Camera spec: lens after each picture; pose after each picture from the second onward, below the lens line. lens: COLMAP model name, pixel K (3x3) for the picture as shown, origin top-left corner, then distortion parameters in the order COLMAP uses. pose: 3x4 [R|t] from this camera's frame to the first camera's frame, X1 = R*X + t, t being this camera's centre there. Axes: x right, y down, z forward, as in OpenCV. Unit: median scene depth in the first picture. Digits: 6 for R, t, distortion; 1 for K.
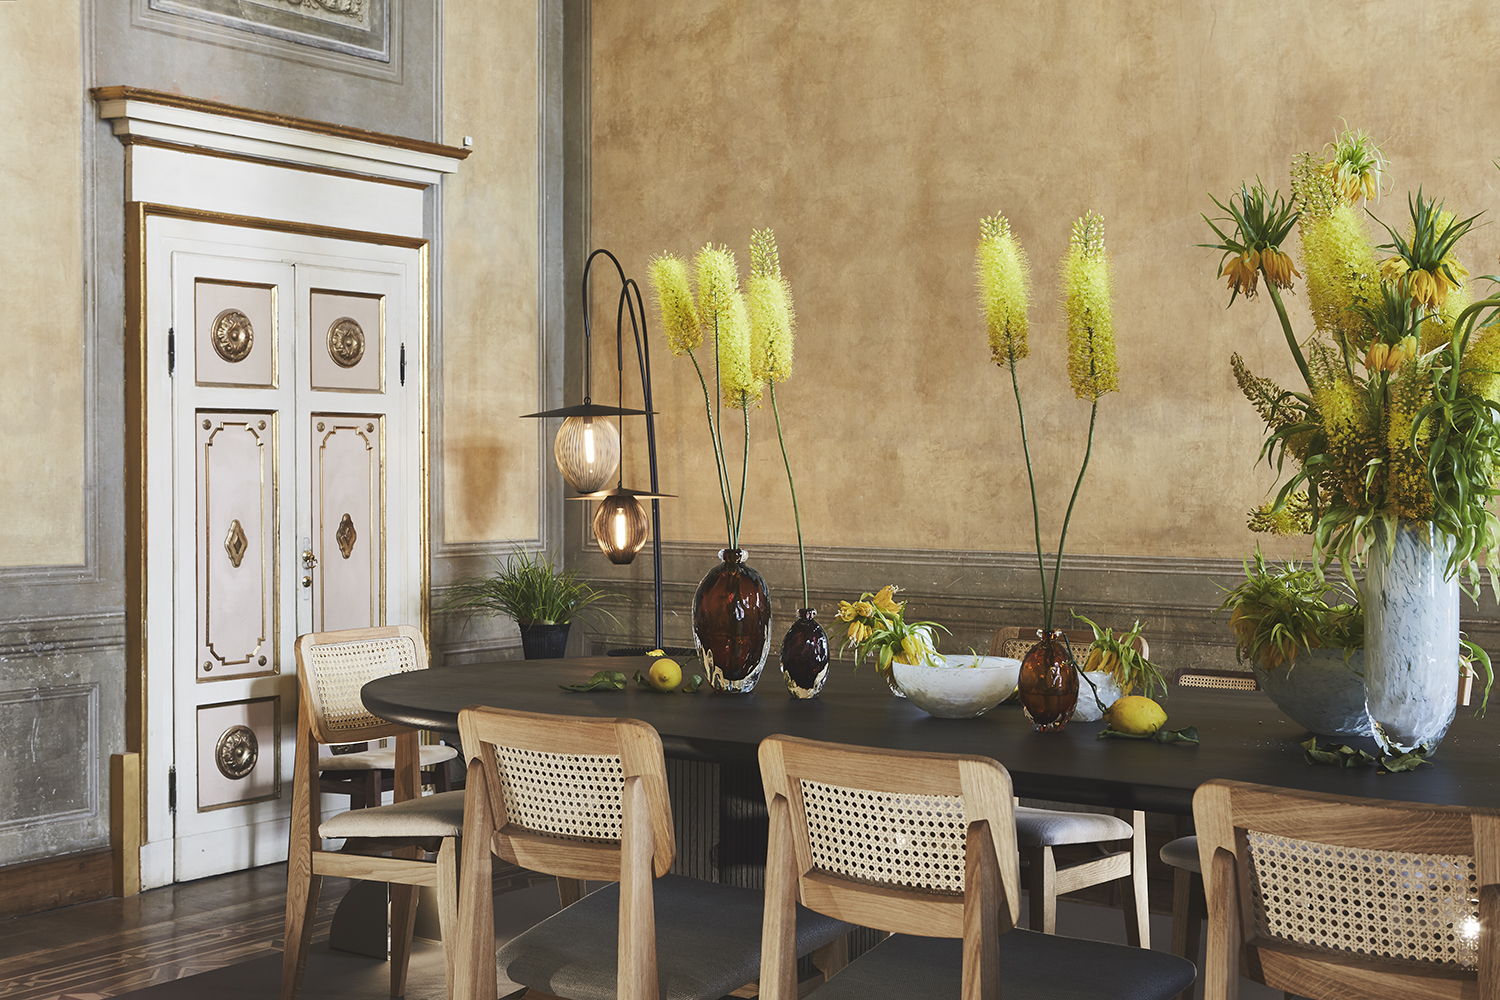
lens RADIAL K [[2004.8, 0, 749.3], [0, 2004.8, 498.2], [0, 0, 1]] dist [-0.033666, 0.000000]
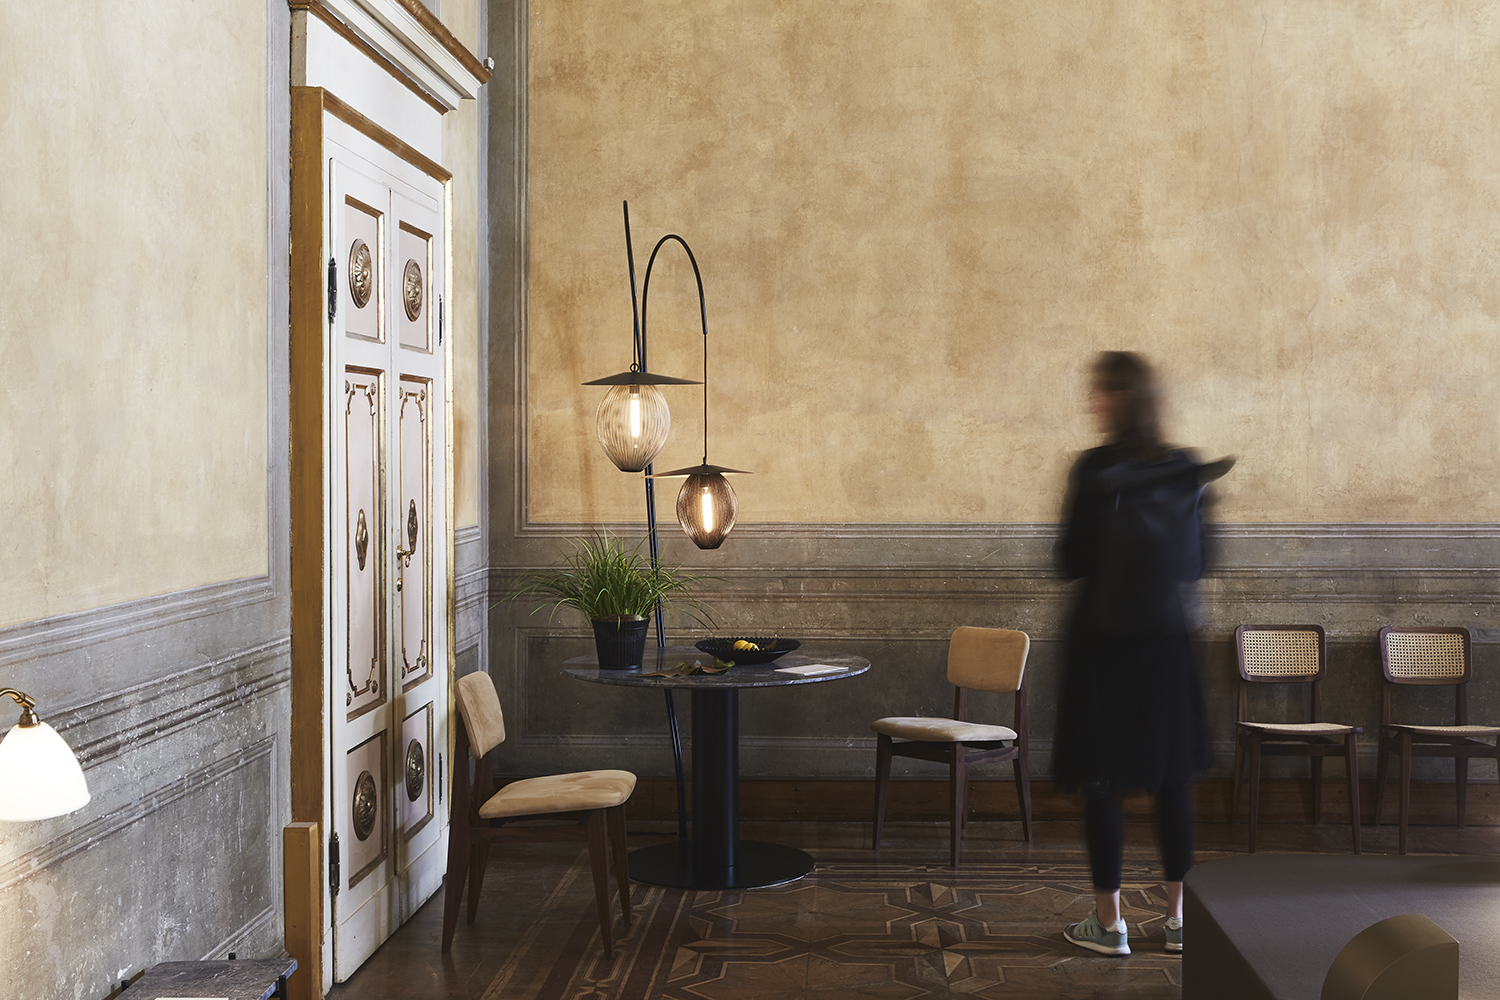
lens RADIAL K [[1715.4, 0, 759.8], [0, 1715.4, 471.6], [0, 0, 1]] dist [-0.043221, 0.000000]
pose [[0.845088, -0.012462, 0.534482, -0.460285], [0.013844, 0.999903, 0.001424, -0.002660], [-0.534448, 0.006196, 0.845179, 0.334587]]
